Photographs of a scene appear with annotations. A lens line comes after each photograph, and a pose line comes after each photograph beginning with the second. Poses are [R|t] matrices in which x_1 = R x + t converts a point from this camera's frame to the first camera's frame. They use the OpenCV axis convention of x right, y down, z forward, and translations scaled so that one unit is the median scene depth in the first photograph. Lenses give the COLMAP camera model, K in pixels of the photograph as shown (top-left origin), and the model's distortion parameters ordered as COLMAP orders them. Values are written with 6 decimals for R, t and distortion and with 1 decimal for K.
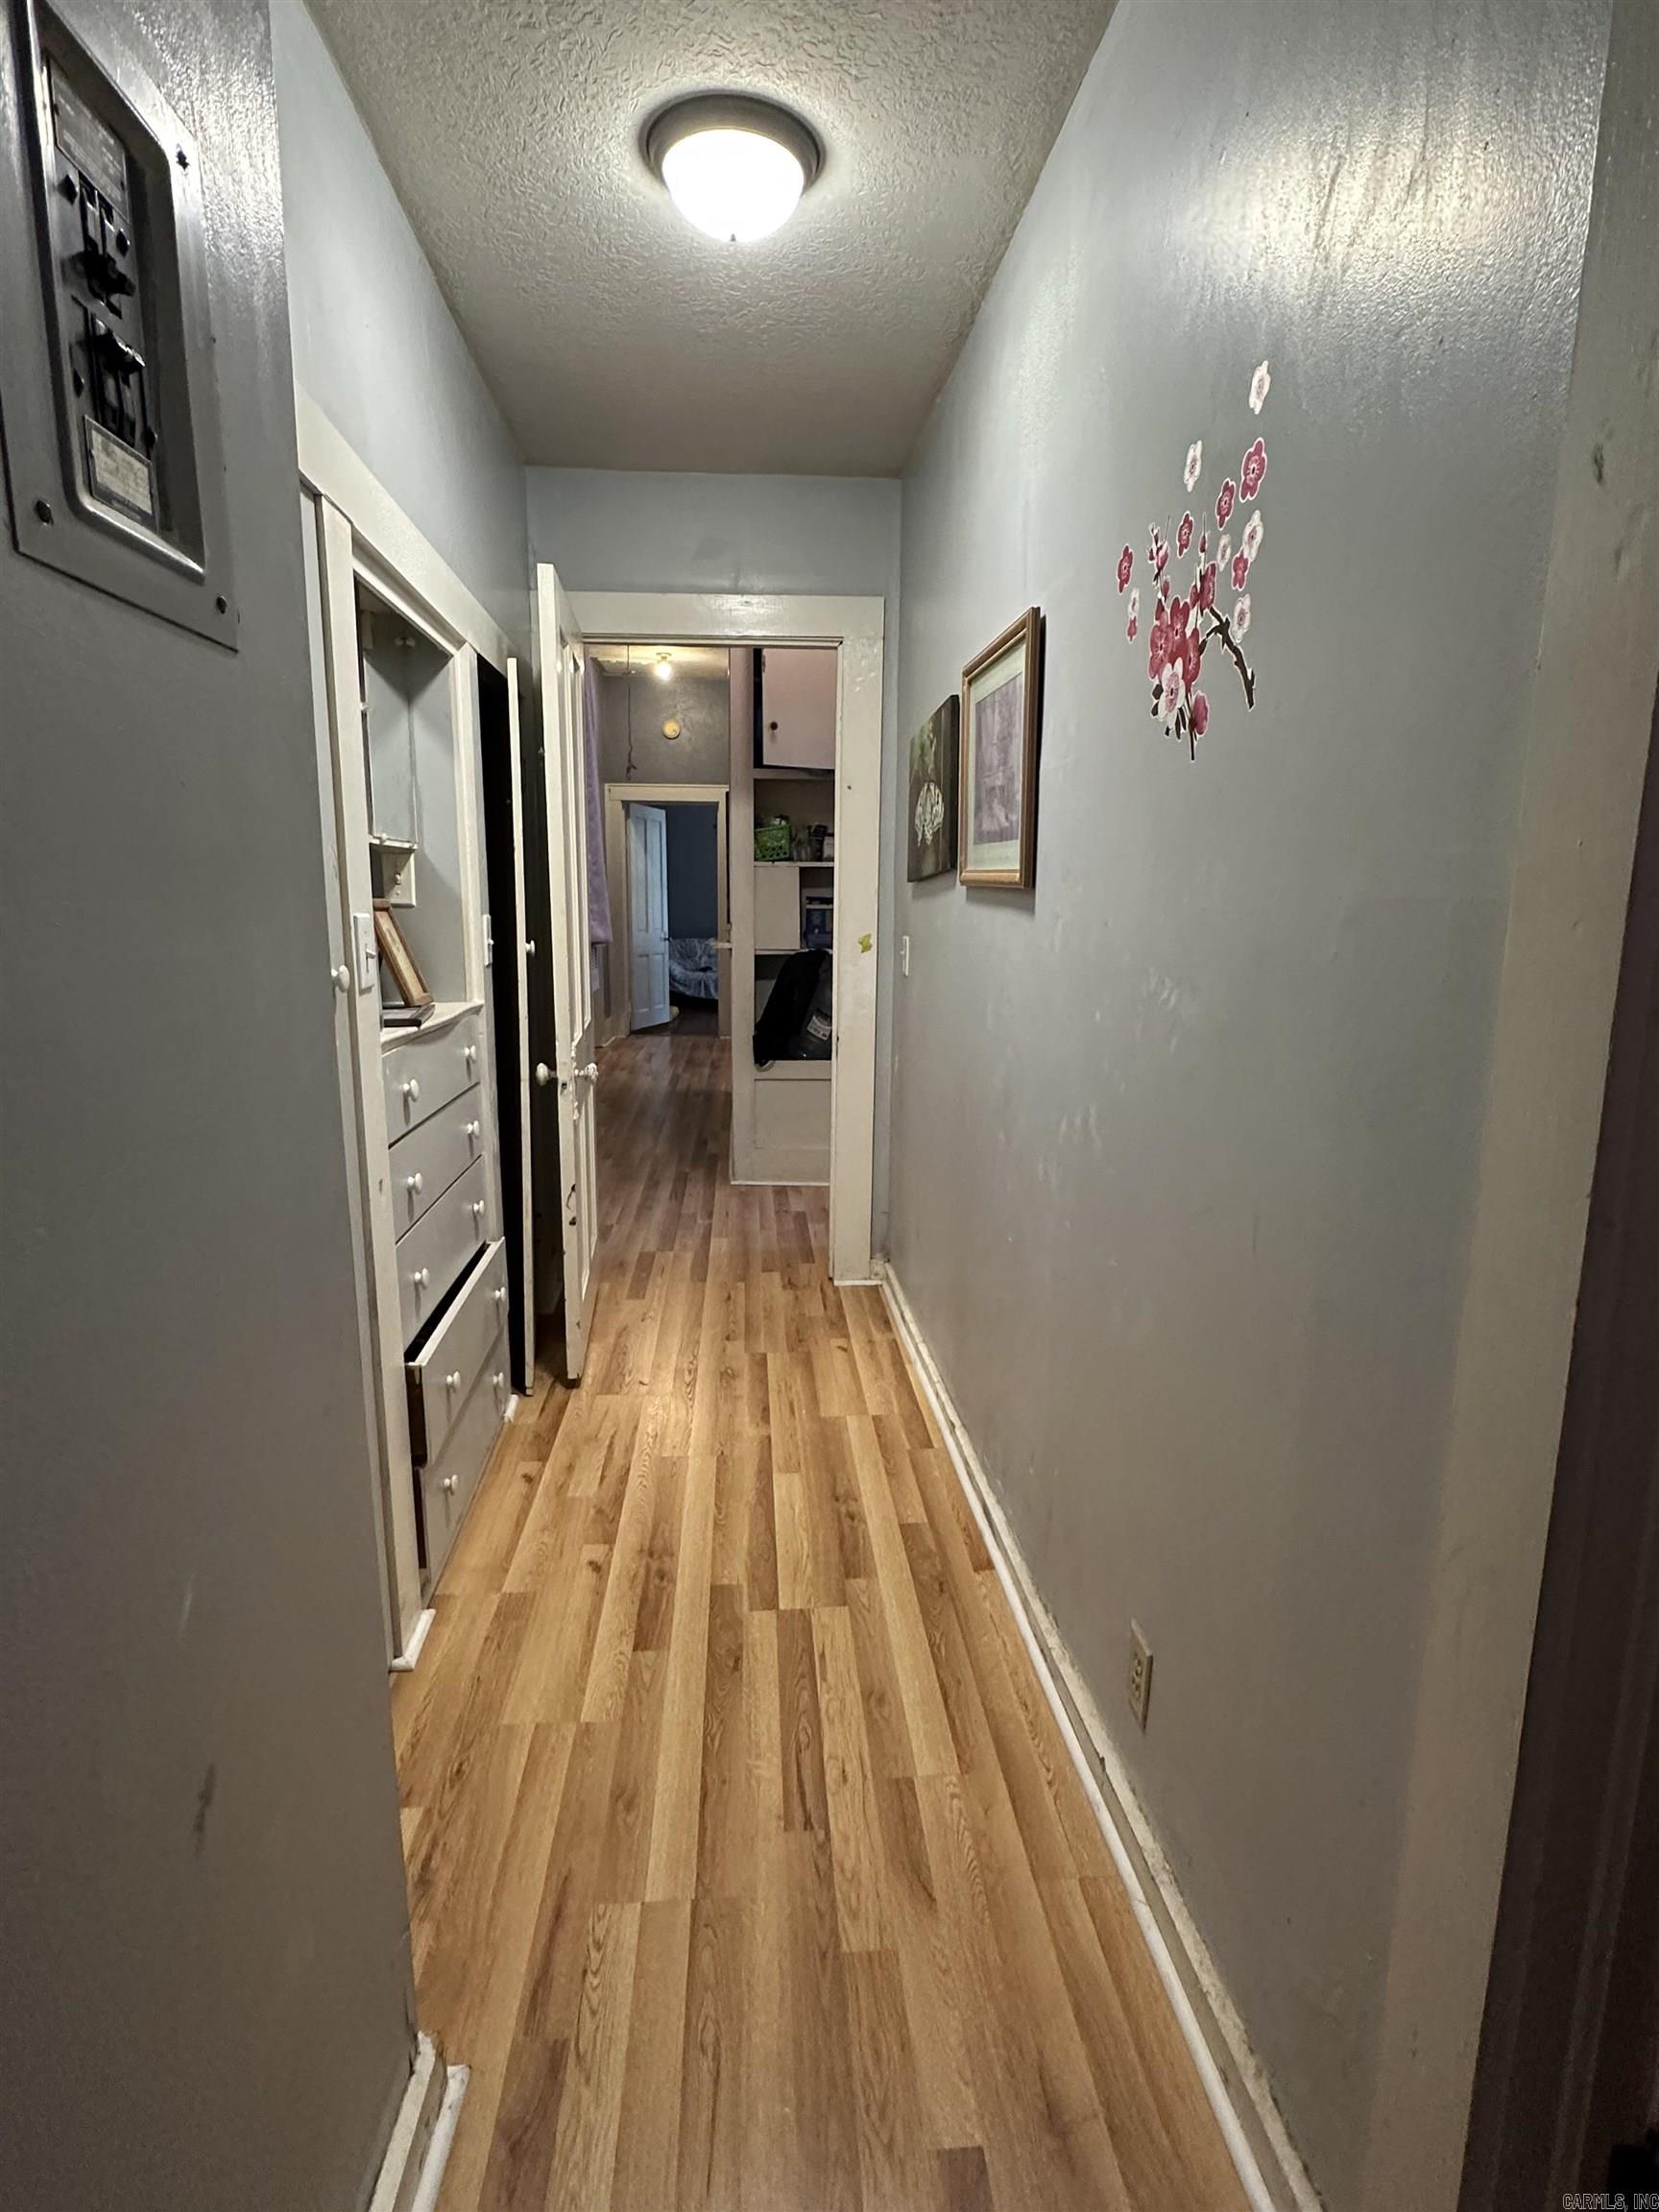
lens RADIAL K [[1156.9, 0, 832.7], [0, 1156.9, 1105.2], [0, 0, 1]] dist [0.000232, -0.000065]
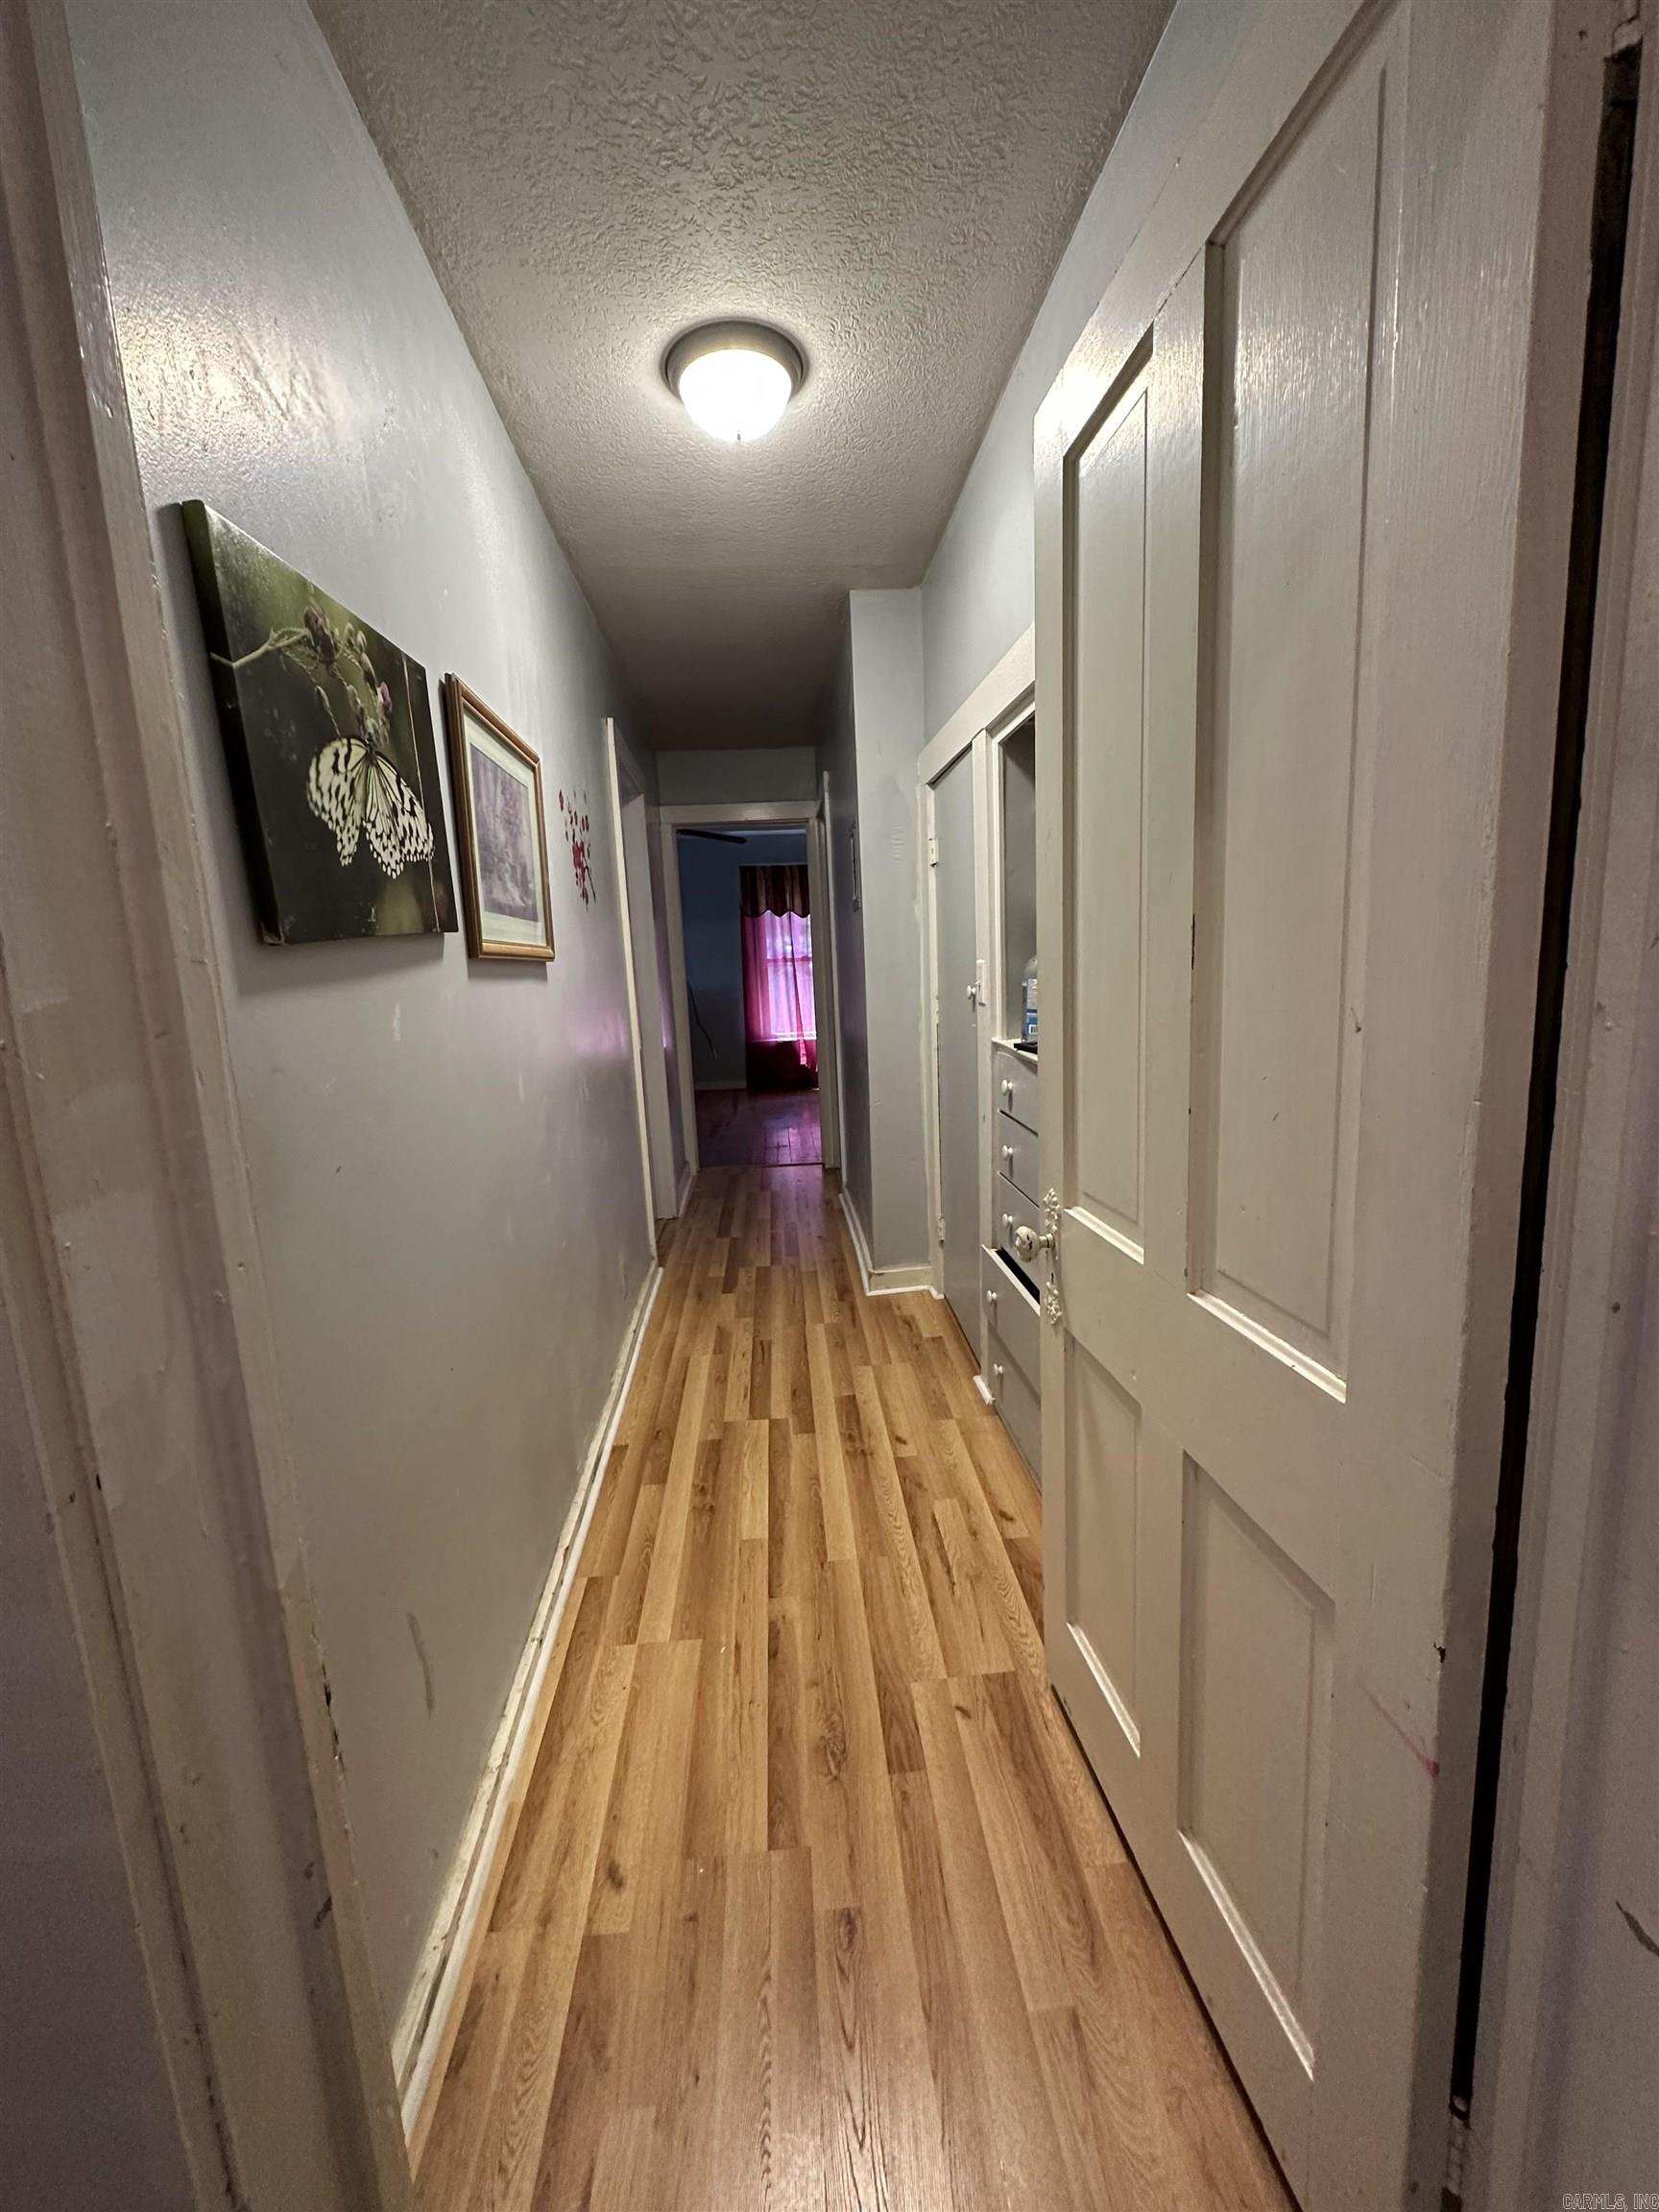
lens RADIAL K [[877.4, 0, 829.4], [0, 877.4, 1100.7], [0, 0, 1]] dist [0.001662, 0.000199]
pose [[-0.999253, 0.036026, 0.014016, -0.143620], [0.038646, 0.939361, 0.340746, -0.325286], [-0.000890, 0.341033, -0.940051, 1.765891]]
